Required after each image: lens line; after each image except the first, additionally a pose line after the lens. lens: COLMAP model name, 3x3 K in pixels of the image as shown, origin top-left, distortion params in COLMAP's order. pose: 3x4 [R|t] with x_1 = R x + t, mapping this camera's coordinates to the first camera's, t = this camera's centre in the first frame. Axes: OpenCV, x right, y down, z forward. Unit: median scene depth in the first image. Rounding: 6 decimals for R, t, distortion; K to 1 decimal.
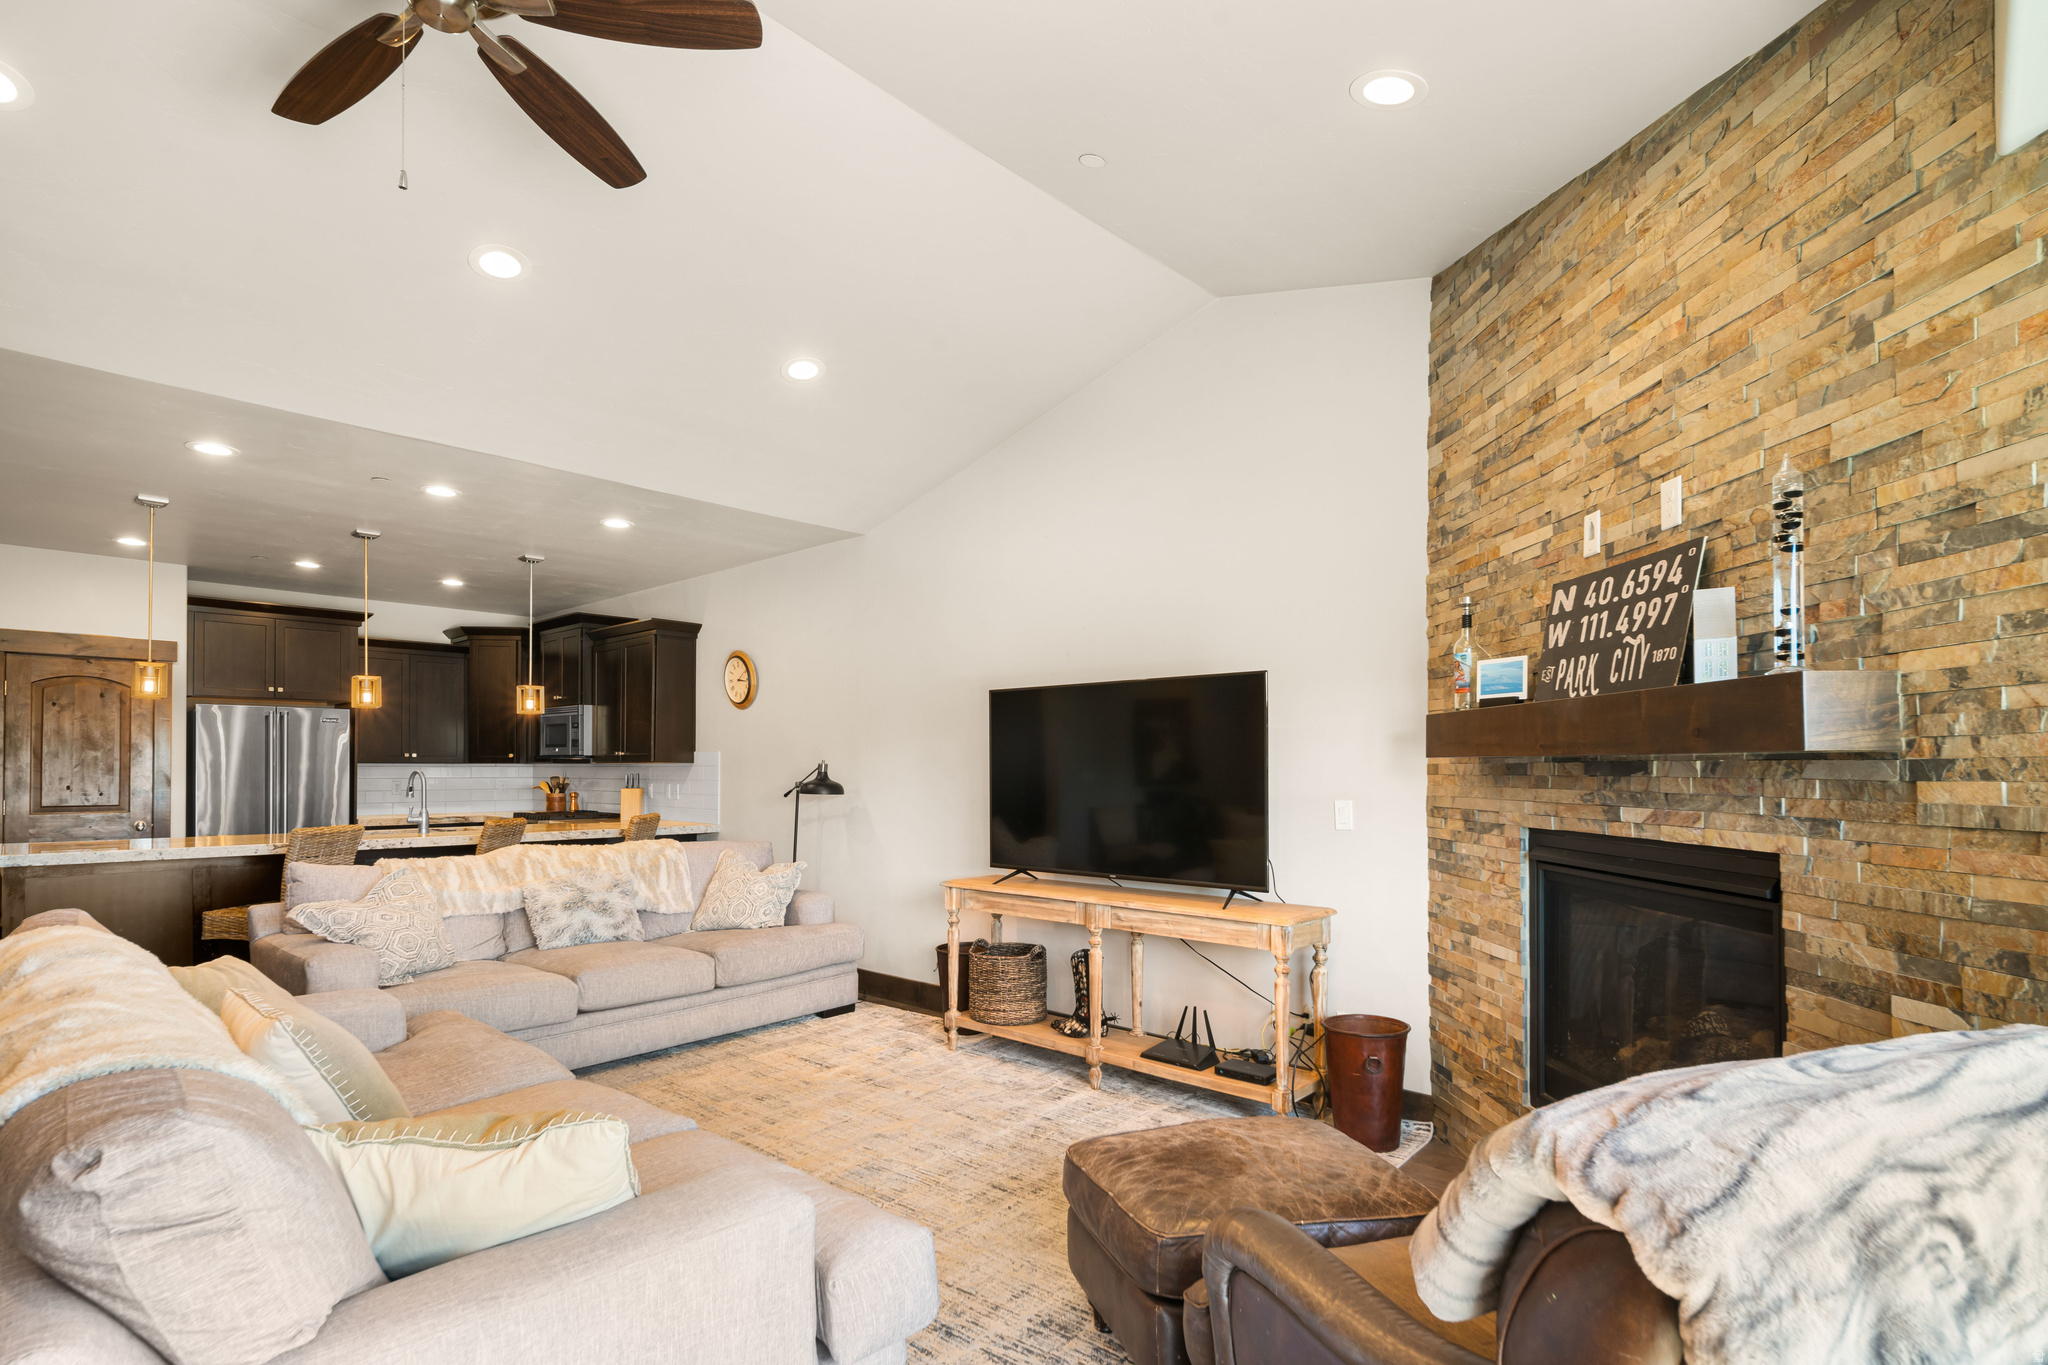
lens RADIAL K [[997.9, 0, 1027.9], [0, 997.9, 759.4], [0, 0, 1]] dist [0.011186, -0.002384]
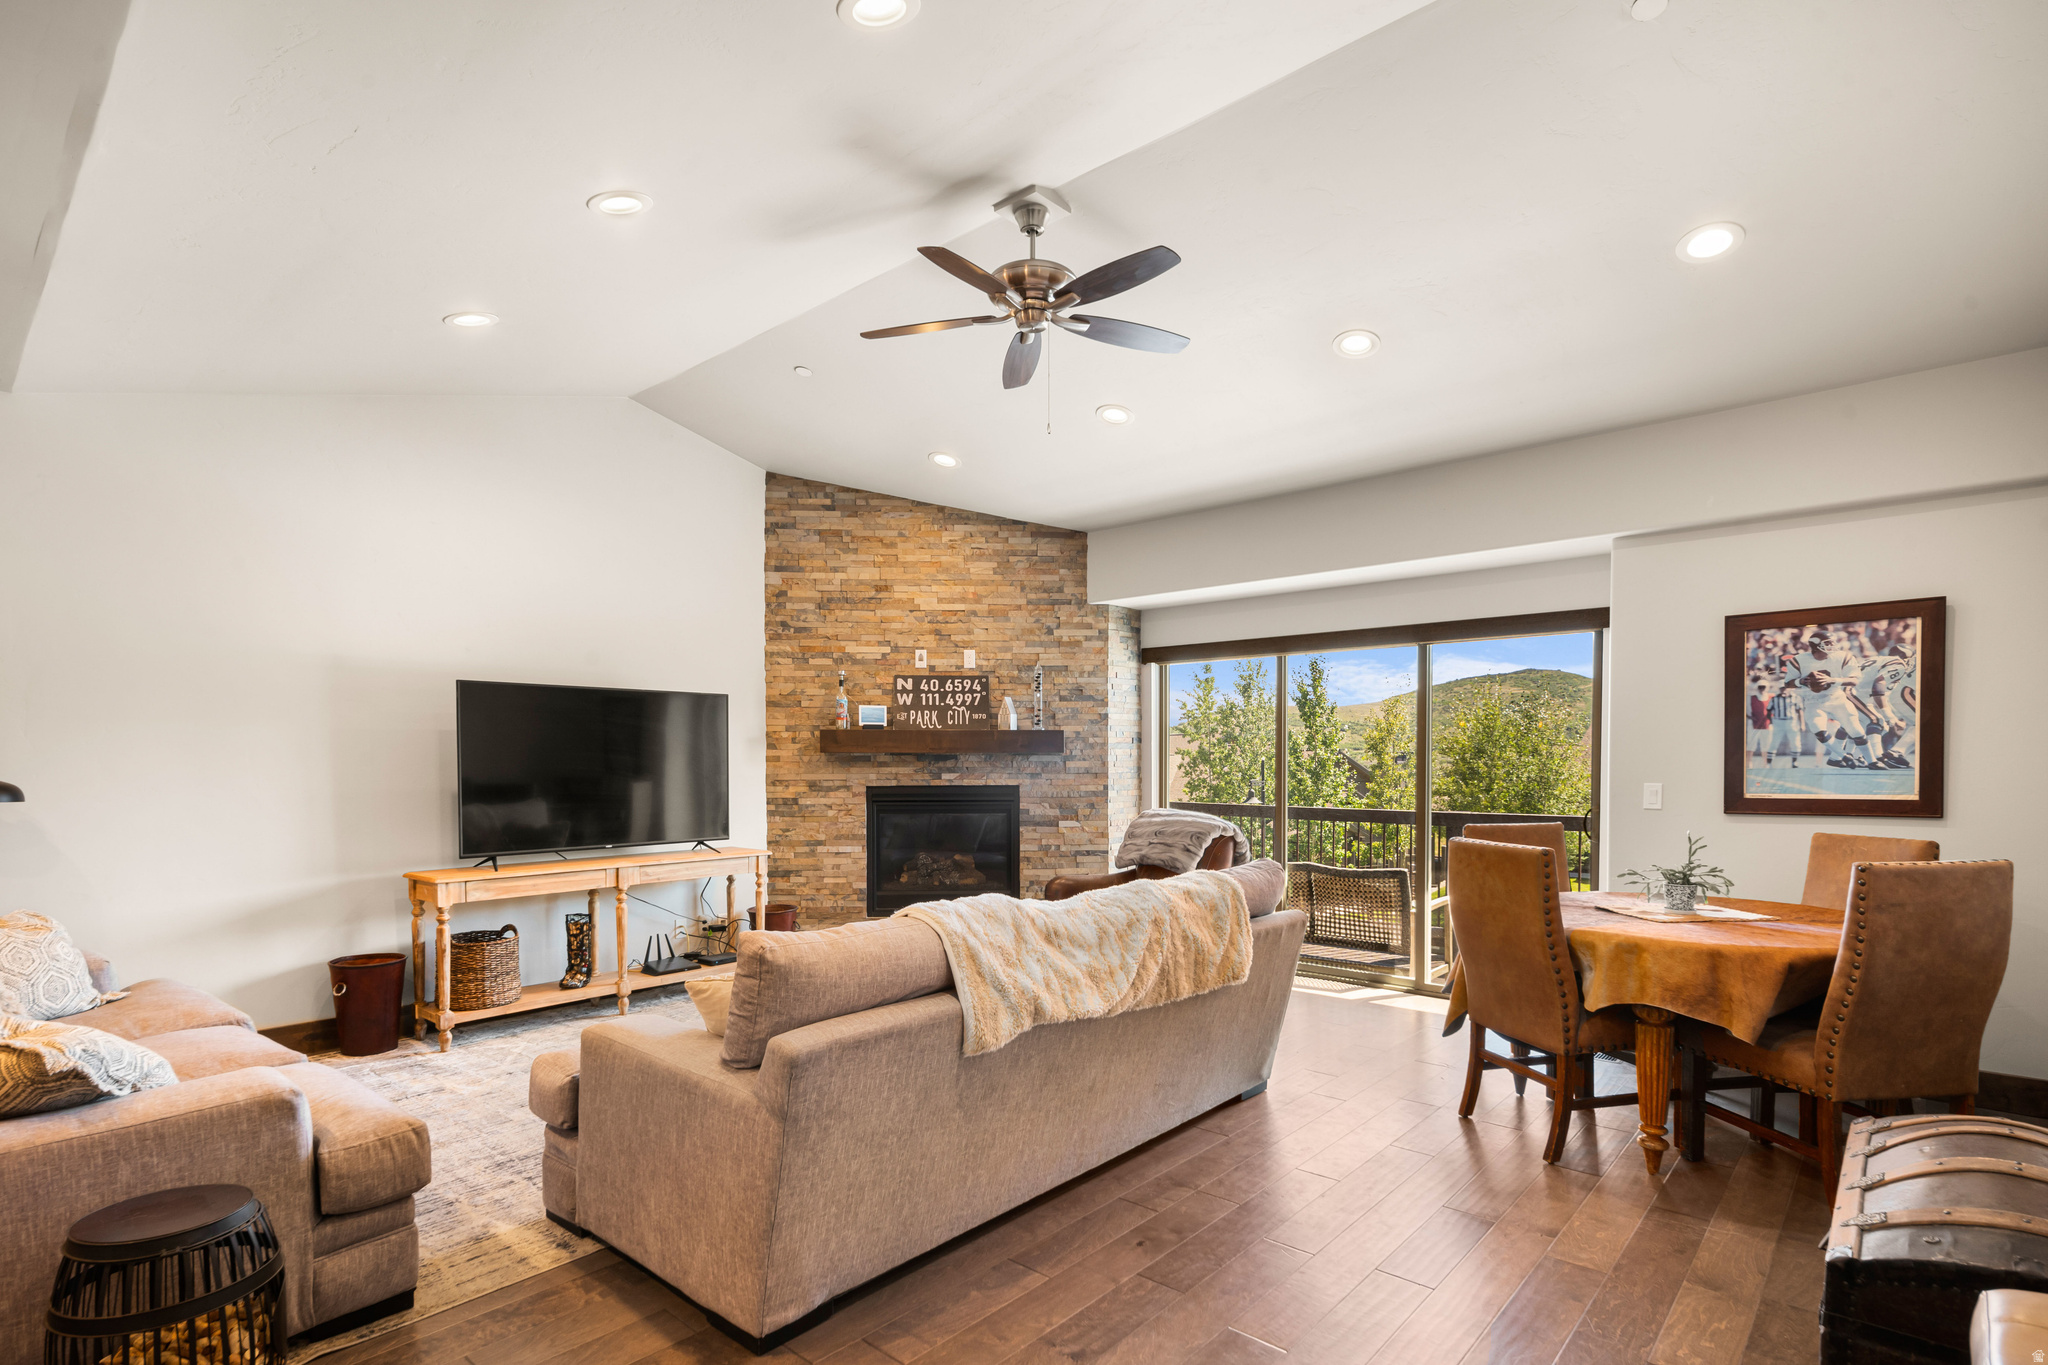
lens RADIAL K [[997.9, 0, 1016.6], [0, 997.9, 790.9], [0, 0, 1]] dist [0.011186, -0.002384]
pose [[-0.006908, -0.033935, 0.999400, -1.094293], [-0.008032, 0.999394, 0.033880, 0.002990], [-0.999944, -0.007793, -0.007176, 0.478728]]
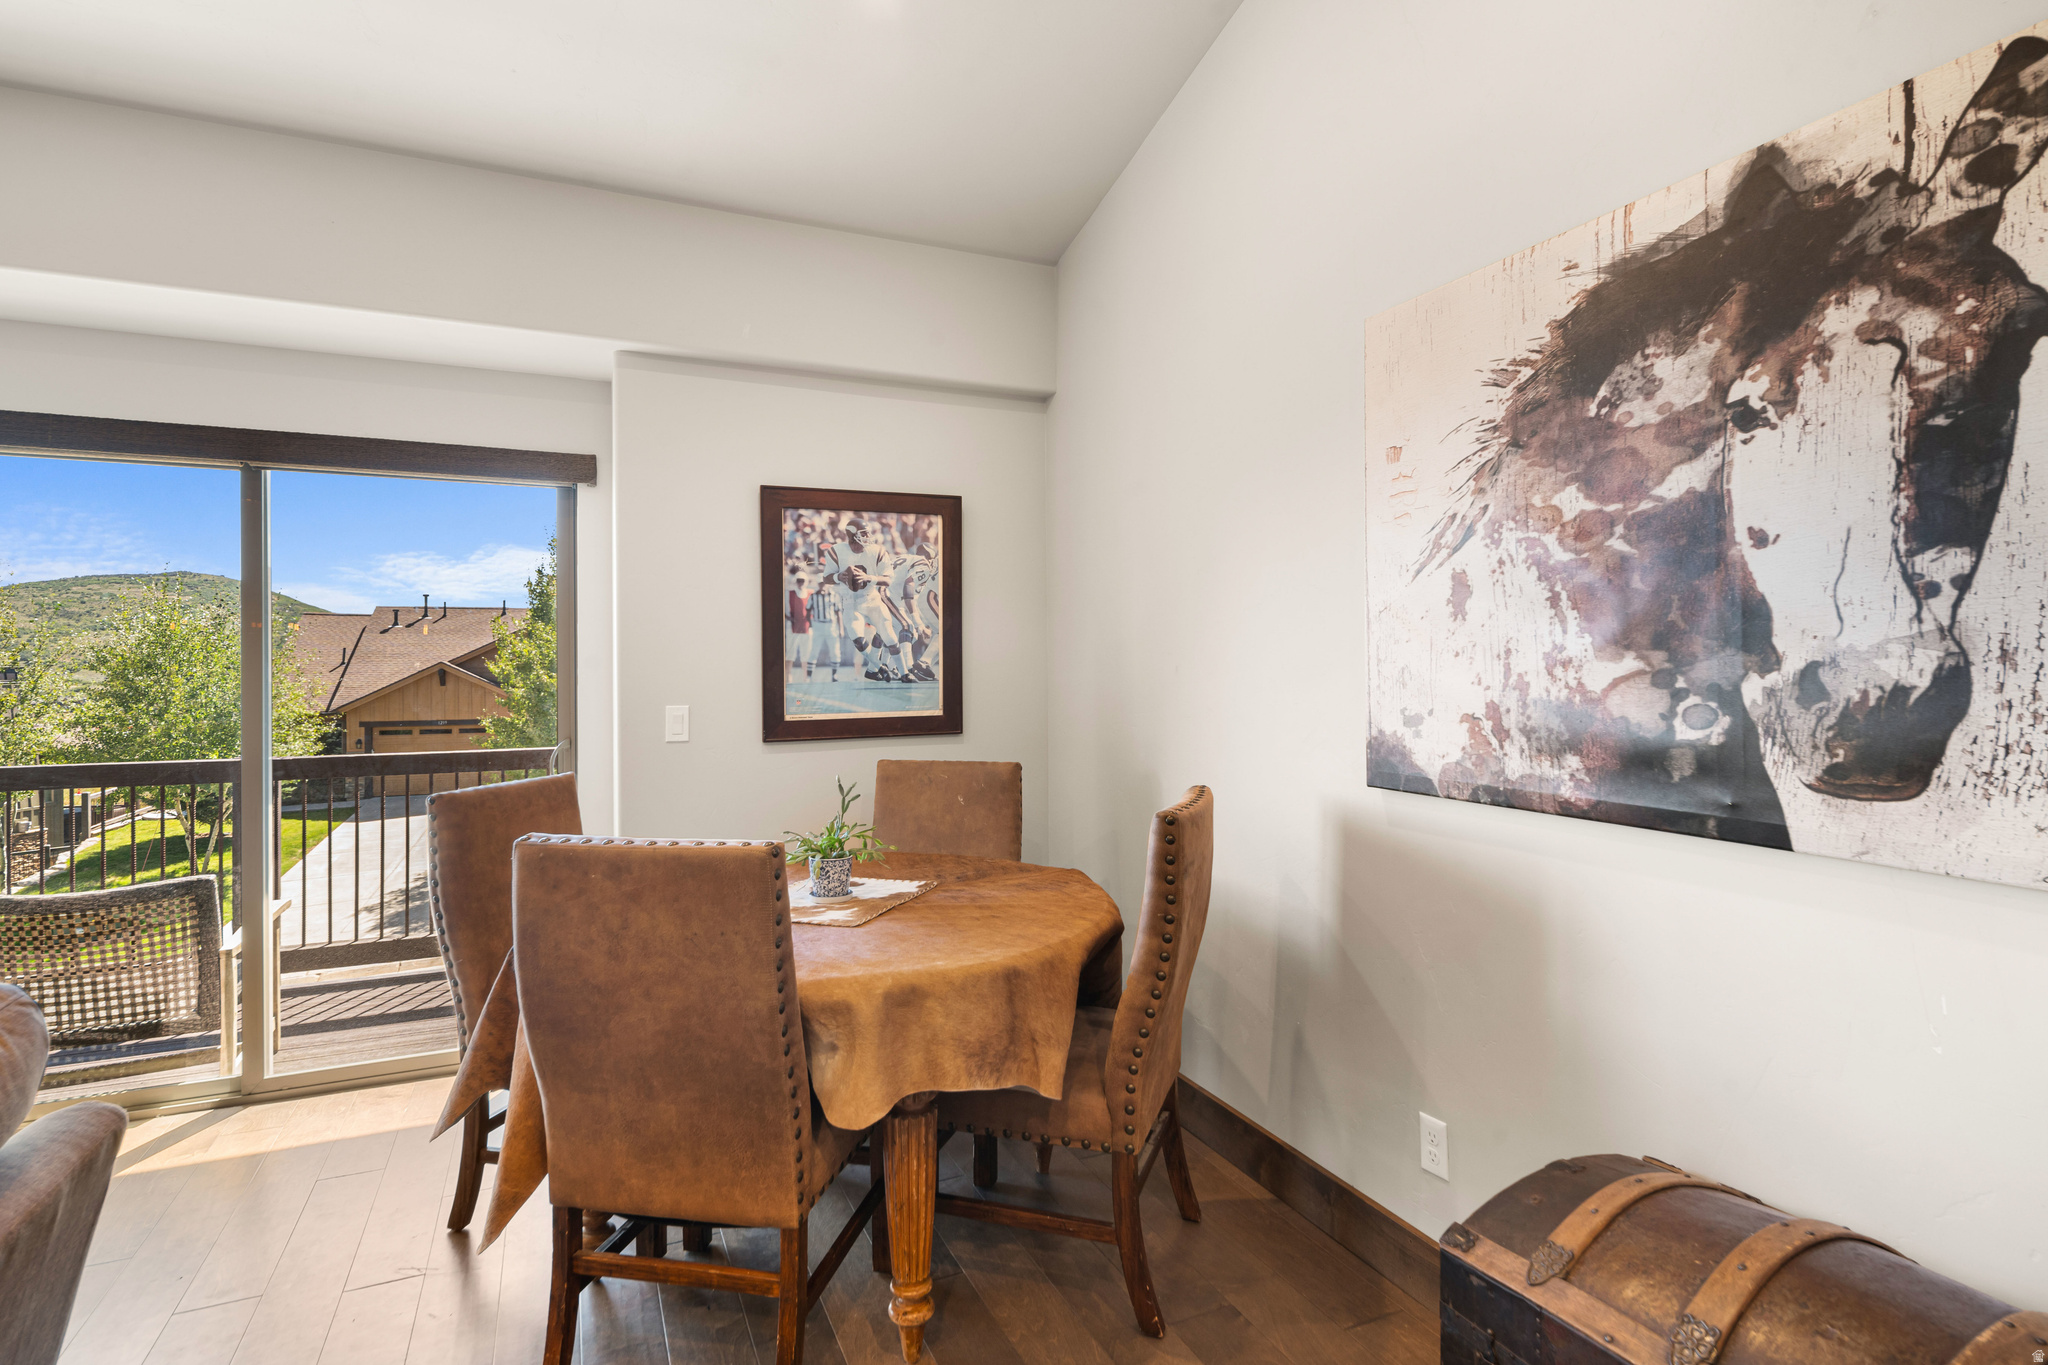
lens RADIAL K [[997.9, 0, 1028.6], [0, 997.9, 664.8], [0, 0, 1]] dist [0.011186, -0.002384]
pose [[-0.924793, 0.005573, 0.380429, -0.605024], [0.000803, 0.999919, -0.012696, 0.004447], [-0.380469, -0.011435, -0.924723, 0.399729]]
